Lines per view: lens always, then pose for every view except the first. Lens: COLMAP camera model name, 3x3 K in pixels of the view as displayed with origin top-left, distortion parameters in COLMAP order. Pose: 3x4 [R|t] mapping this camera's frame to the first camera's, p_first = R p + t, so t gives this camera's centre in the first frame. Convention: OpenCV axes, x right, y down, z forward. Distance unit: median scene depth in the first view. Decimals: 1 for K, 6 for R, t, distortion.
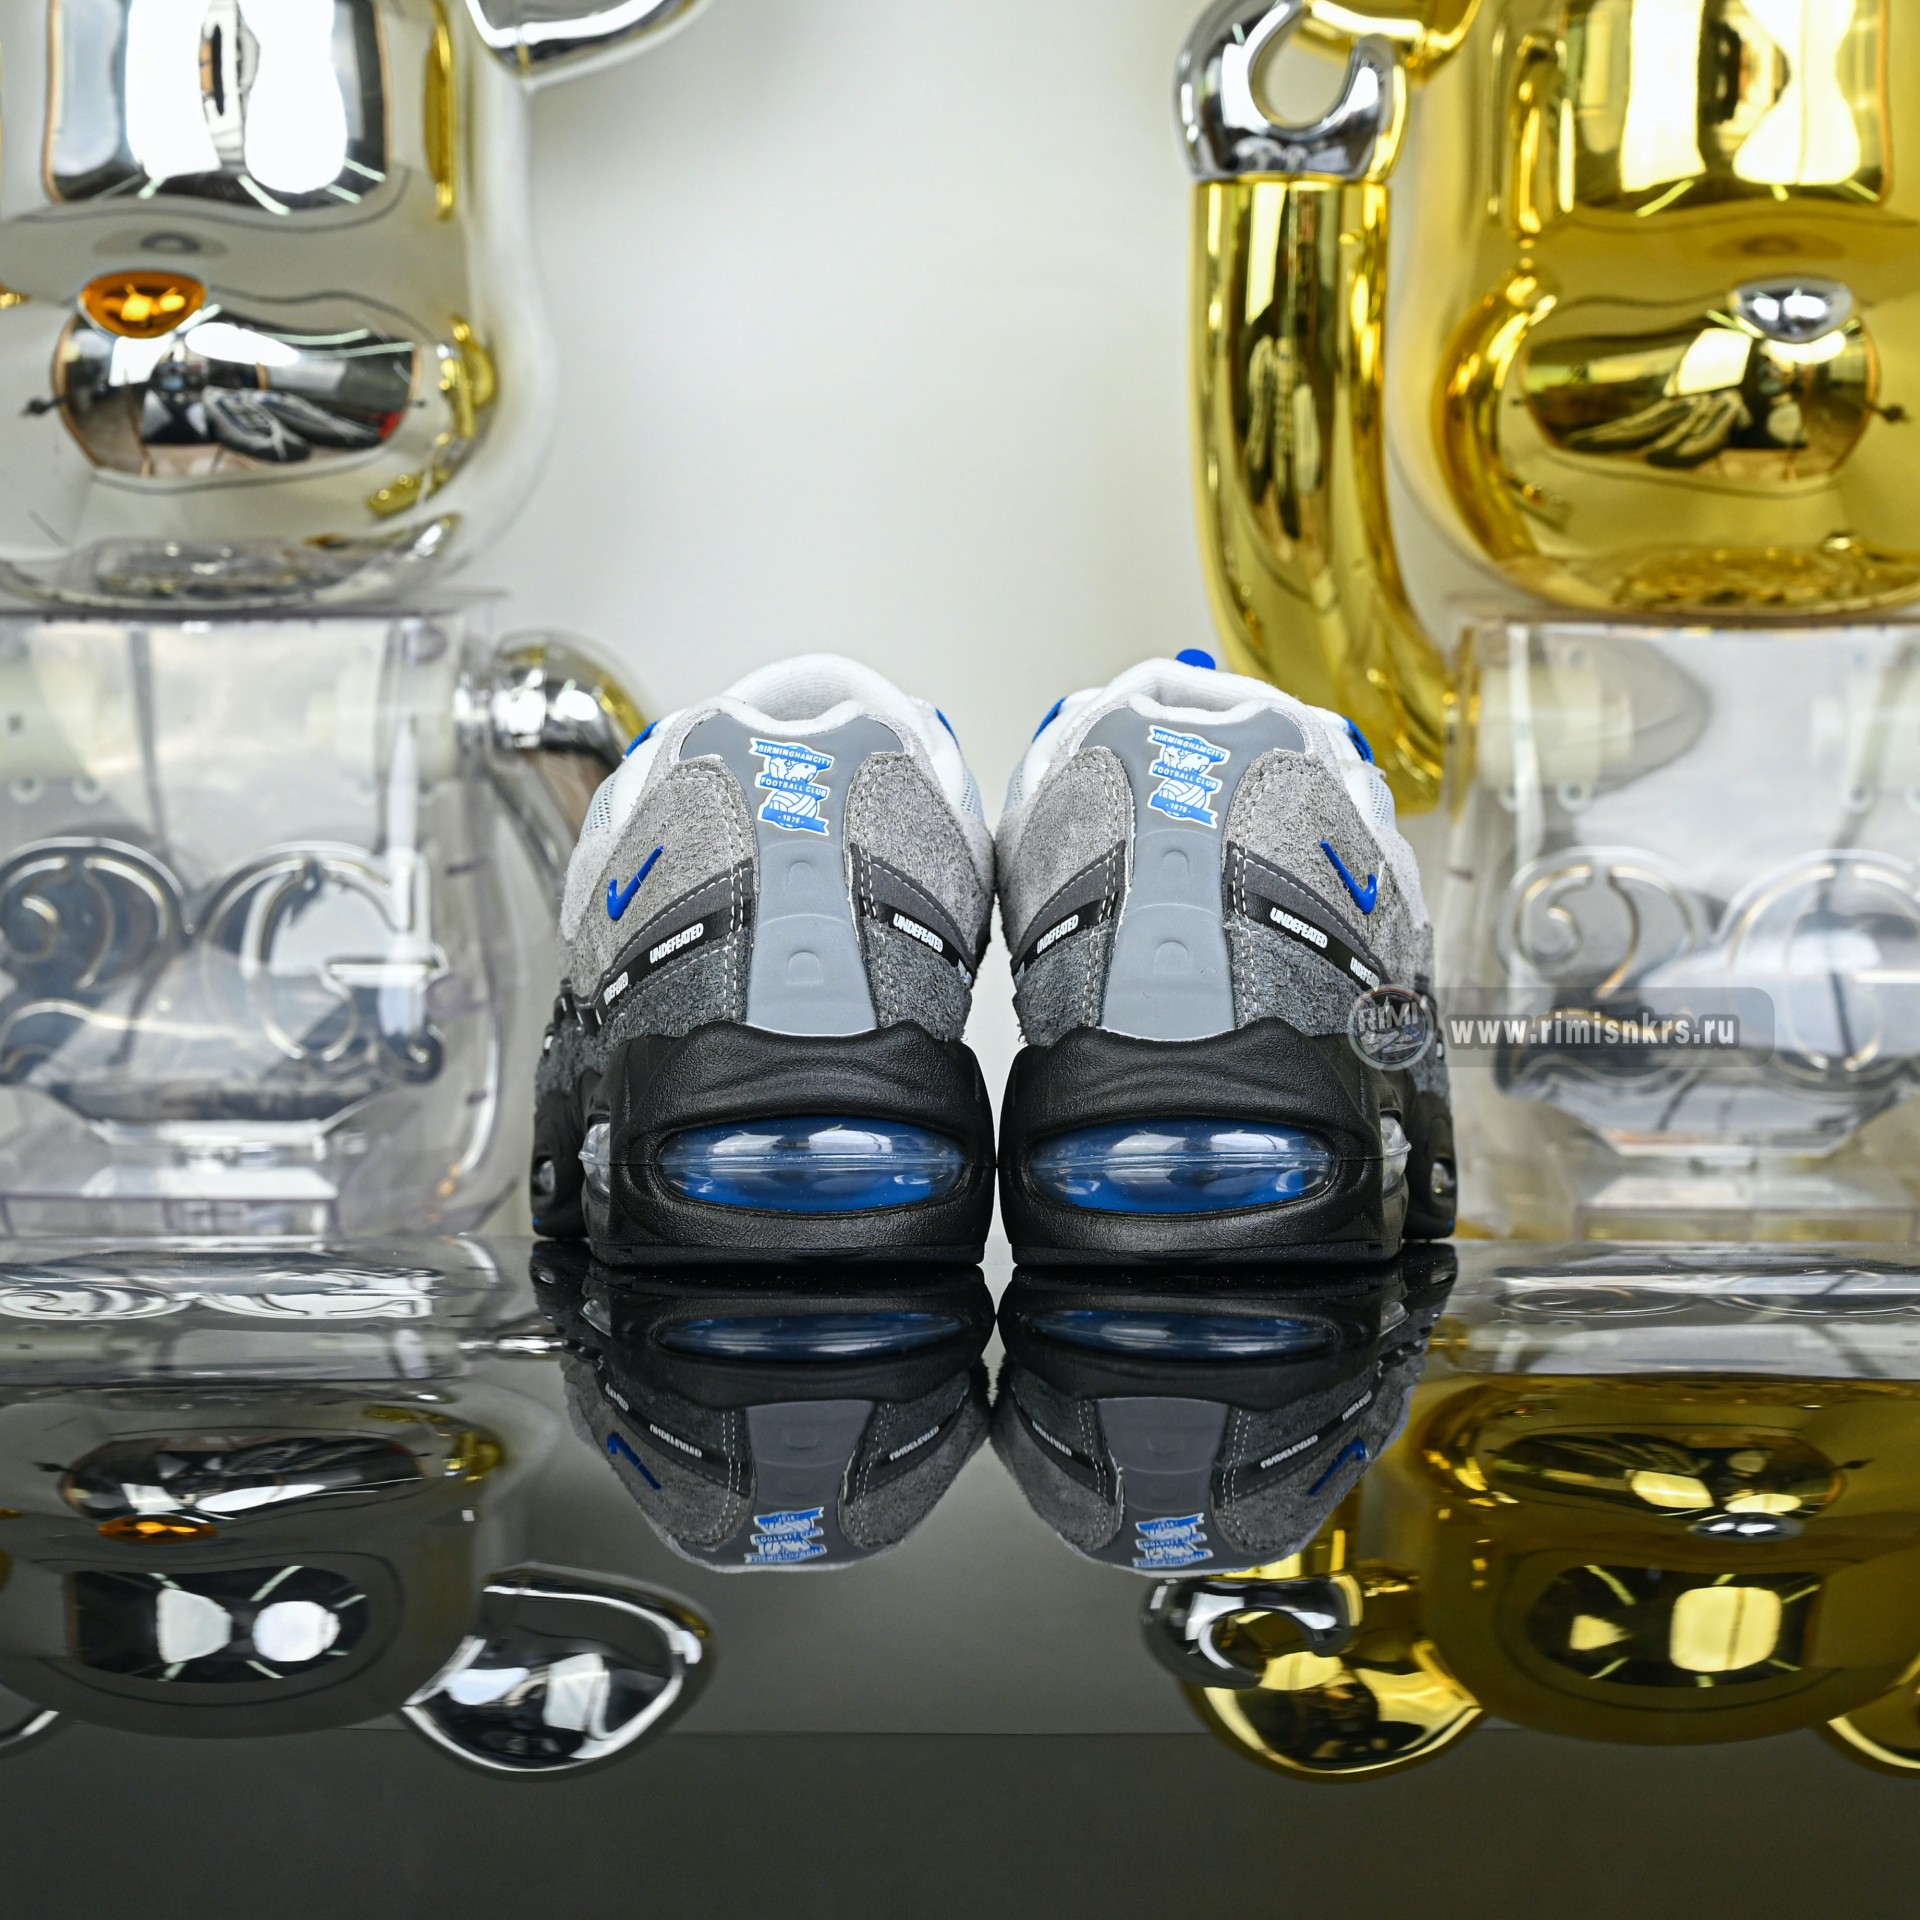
lens RADIAL K [[6933.4, 0, 960.7], [0, 6933.4, 959.5], [0, 0, 1]] dist [-0.081723, 0.000000]
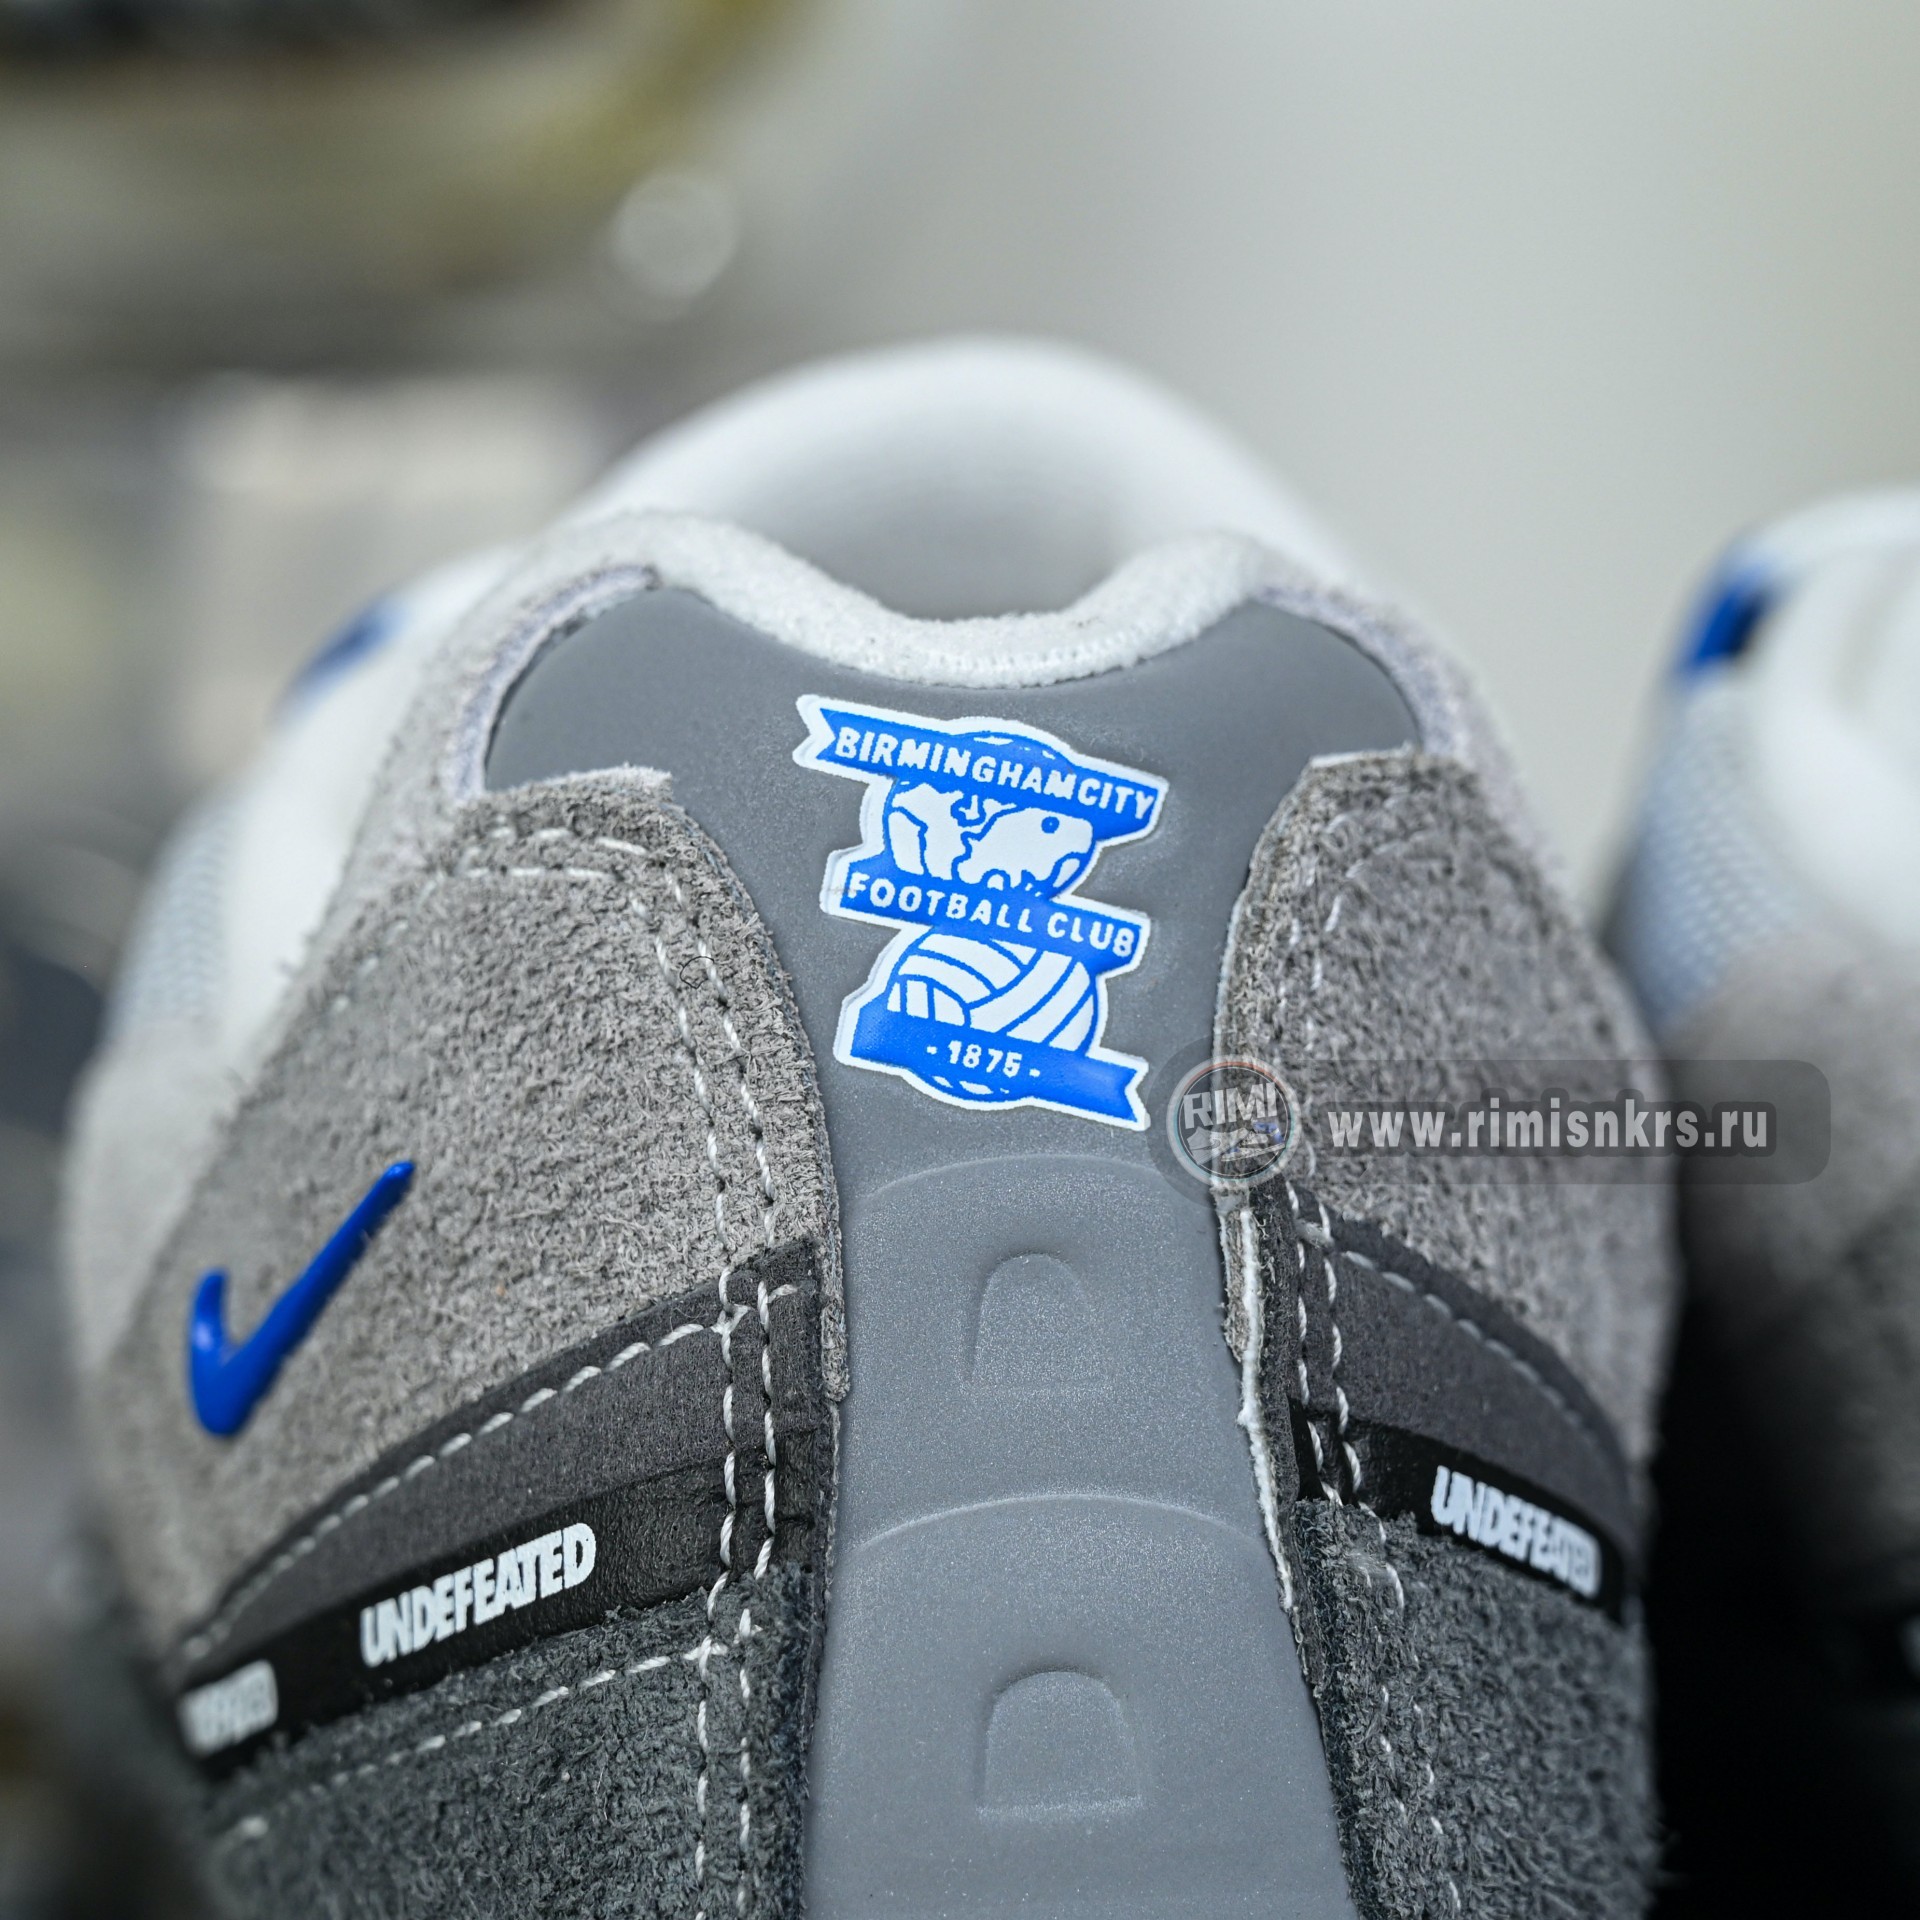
lens RADIAL K [[4738.6, 0, 955.4], [0, 4738.6, 961.9], [0, 0, 1]] dist [-0.000008, 0.000000]
pose [[0.998107, -0.003536, 0.061396, -0.034819], [-0.000029, 0.998319, 0.057961, -0.032328], [-0.061498, -0.057853, 0.996429, 0.845720]]
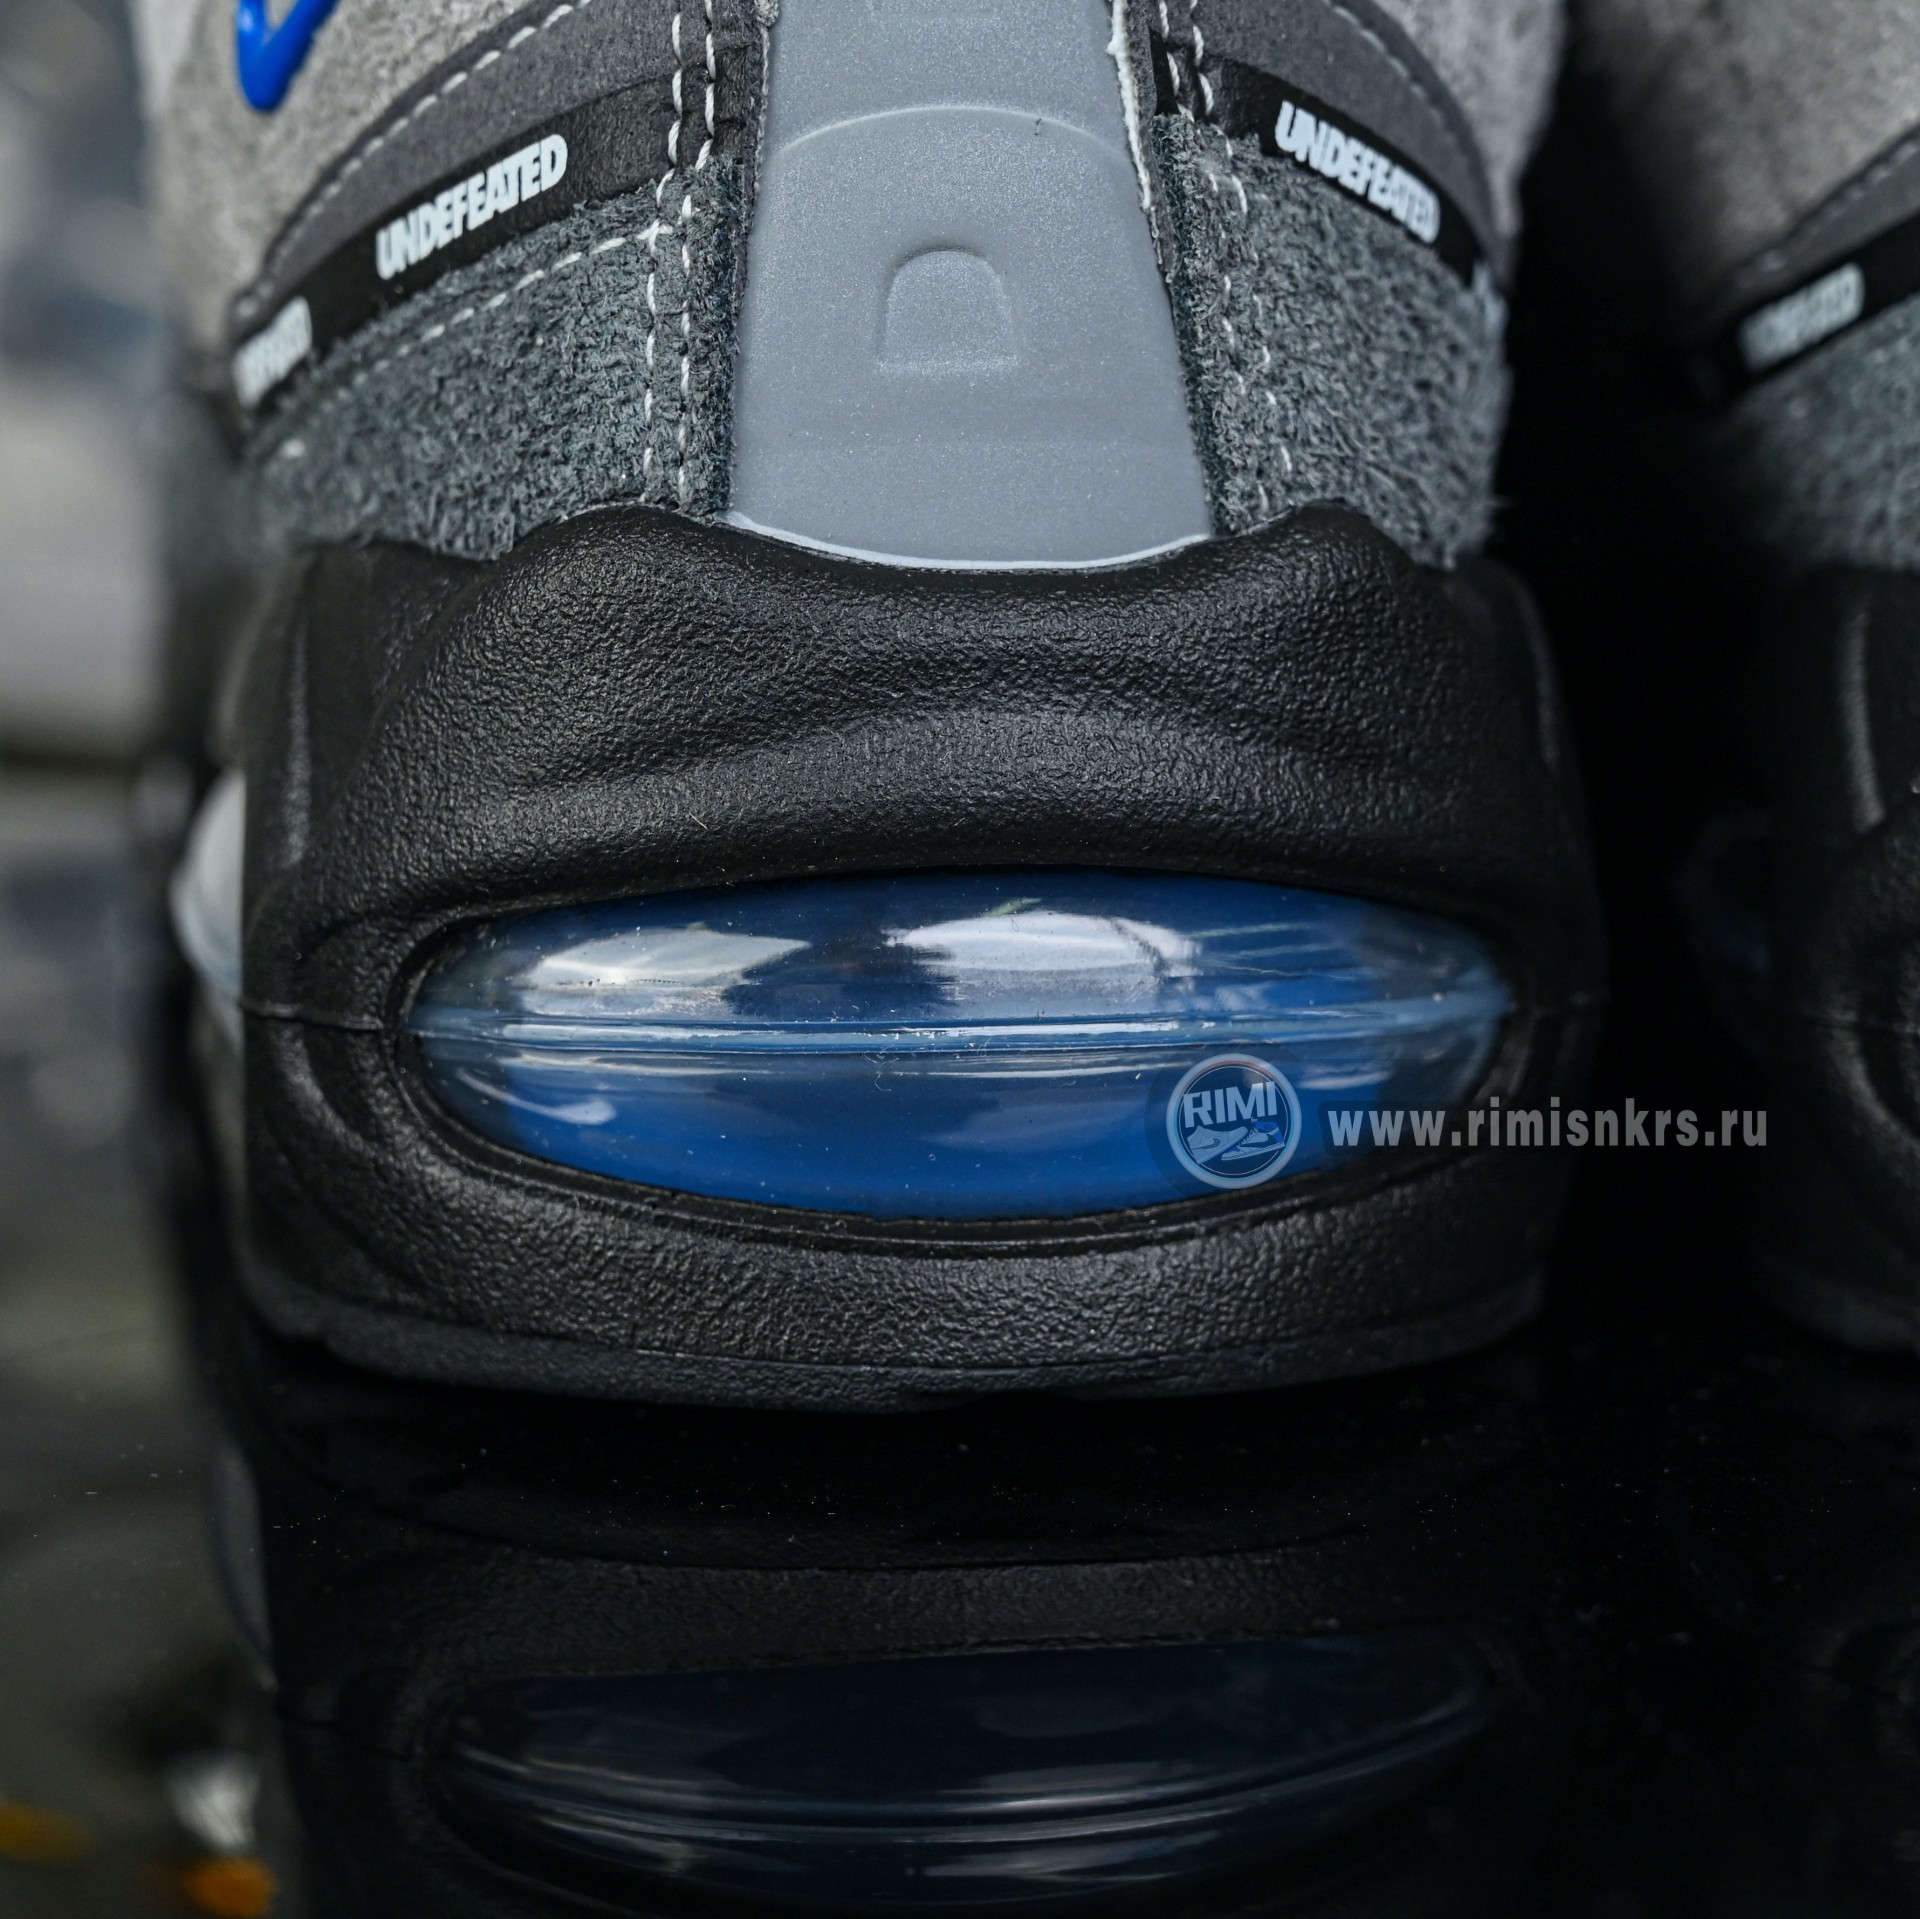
lens RADIAL K [[5385.5, 0, 954.7], [0, 5385.5, 961.8], [0, 0, 1]] dist [0.035869, 0.000000]
pose [[0.999951, 0.004920, 0.008553, -0.023745], [-0.006288, 0.985762, 0.168028, -0.008816], [-0.007604, -0.168074, 0.985745, 0.787957]]
